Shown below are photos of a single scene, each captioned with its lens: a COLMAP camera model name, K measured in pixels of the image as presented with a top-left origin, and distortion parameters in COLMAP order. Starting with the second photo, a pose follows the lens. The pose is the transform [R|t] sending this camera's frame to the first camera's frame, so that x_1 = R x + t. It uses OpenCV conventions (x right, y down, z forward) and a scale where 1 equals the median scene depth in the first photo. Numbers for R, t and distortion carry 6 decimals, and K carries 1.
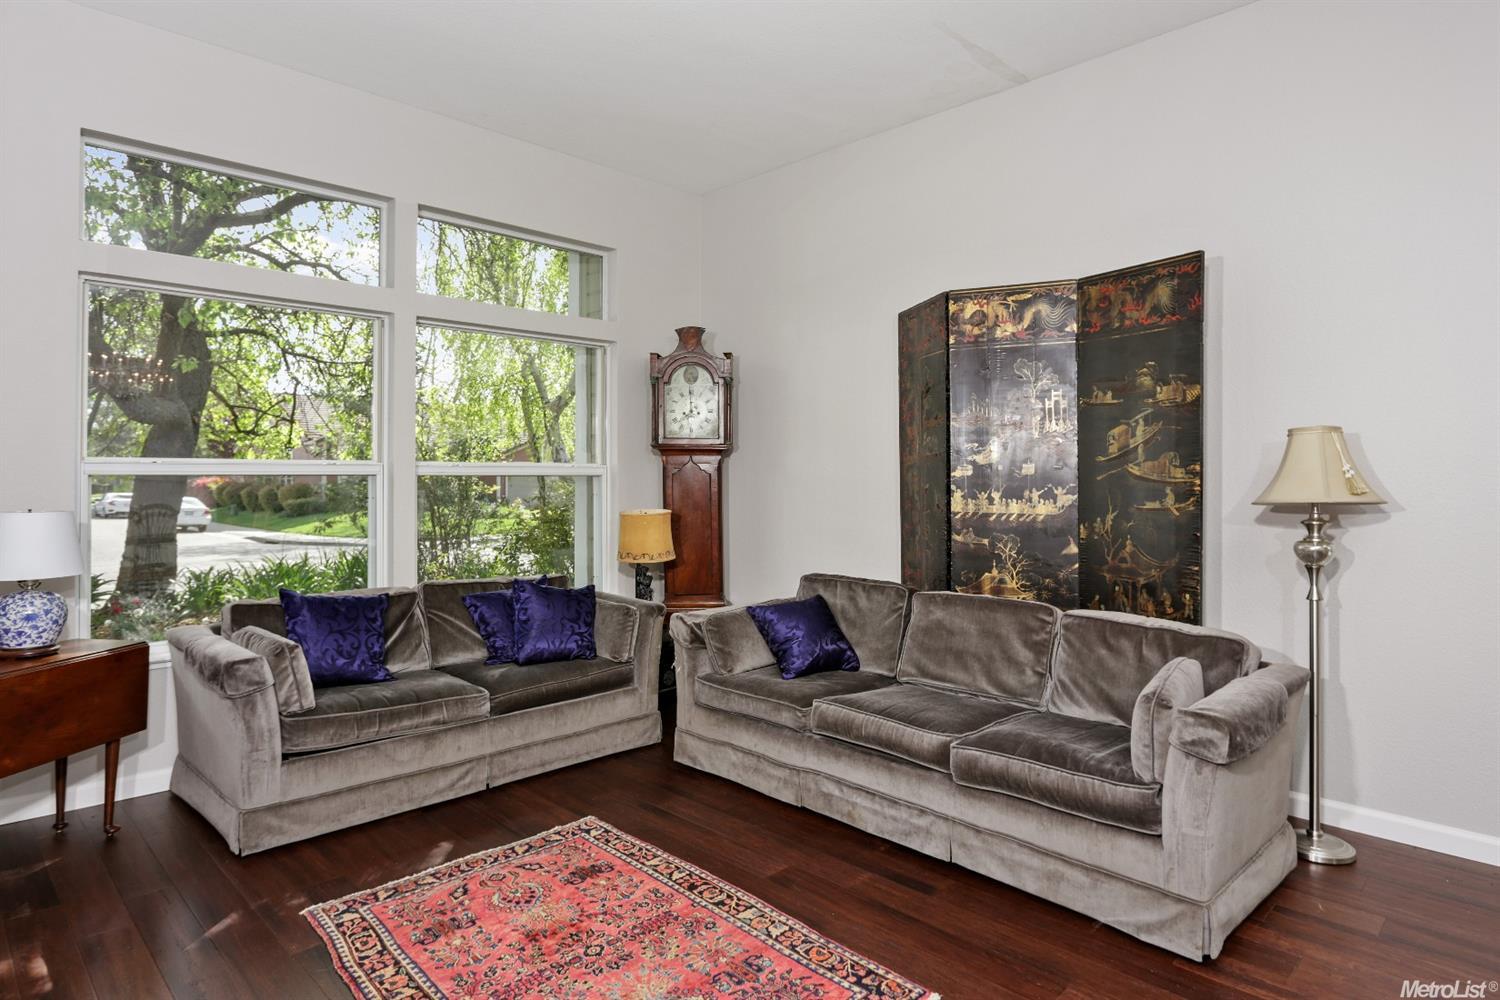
lens RADIAL K [[831.7, 0, 766.1], [0, 831.7, 476.8], [0, 0, 1]] dist [-0.010203, 0.001769]
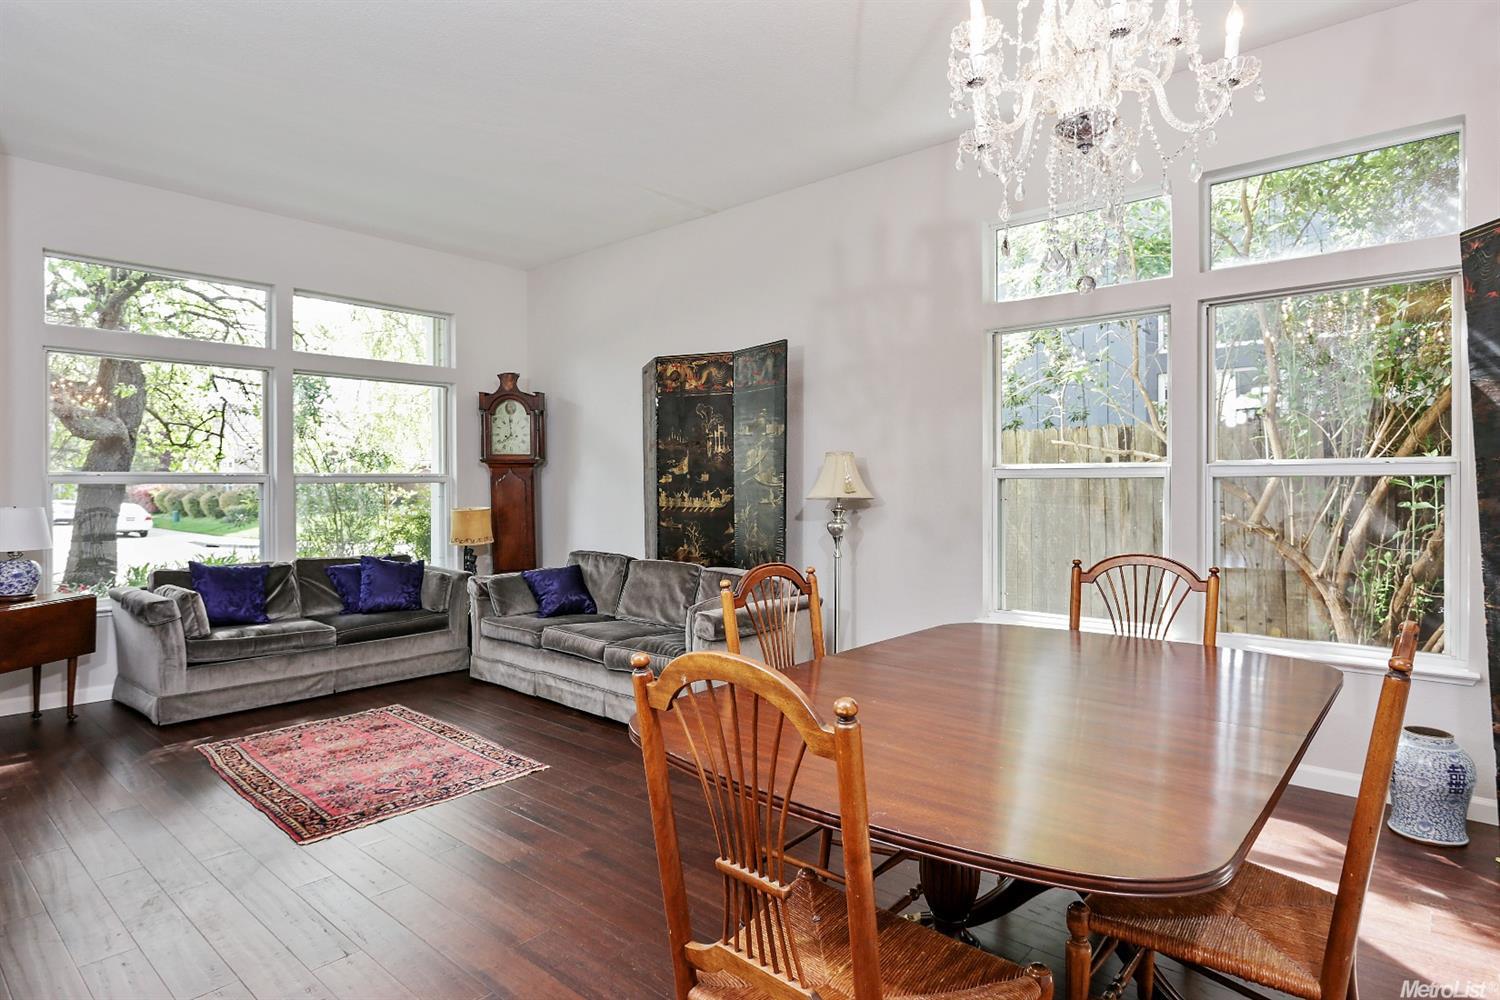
lens RADIAL K [[811.4, 0, 759.9], [0, 811.4, 490.5], [0, 0, 1]] dist [-0.001647, -0.000458]
pose [[0.998676, -0.004767, 0.051224, 0.358206], [0.004197, 0.999928, 0.011239, -0.001844], [-0.051274, -0.011009, 0.998624, -0.495761]]
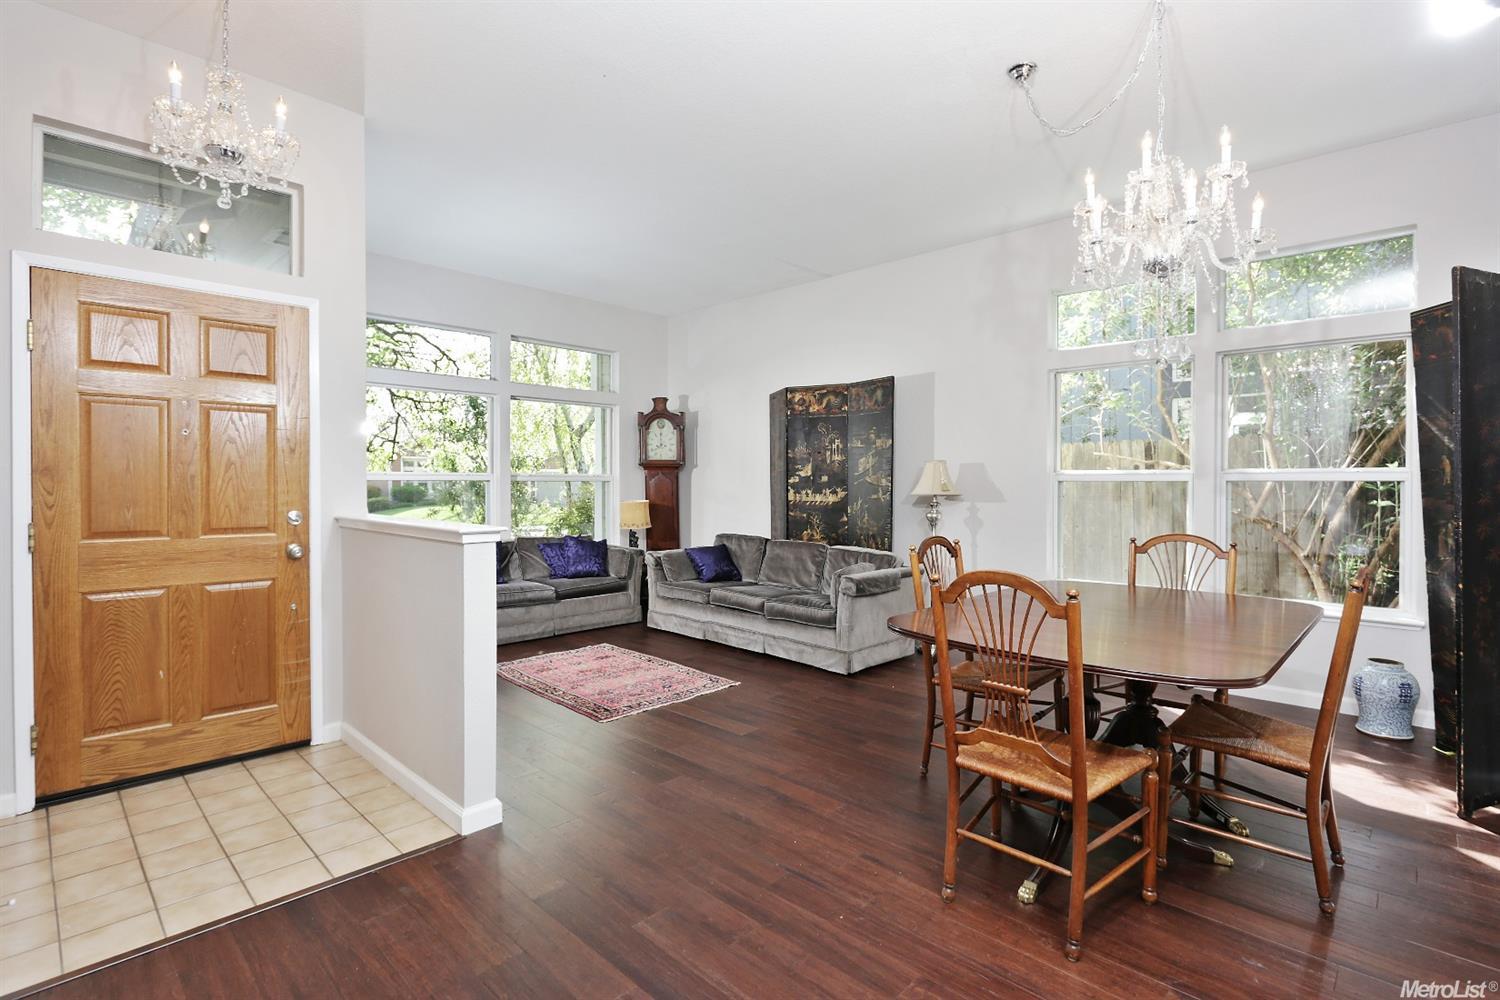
lens RADIAL K [[716.4, 0, 751.0], [0, 716.4, 488.2], [0, 0, 1]] dist [-0.007940, 0.002154]
pose [[0.999996, 0.002427, -0.001591, 0.149647], [-0.002411, 0.999950, 0.009722, -0.003041], [0.001614, -0.009718, 0.999951, -0.754678]]
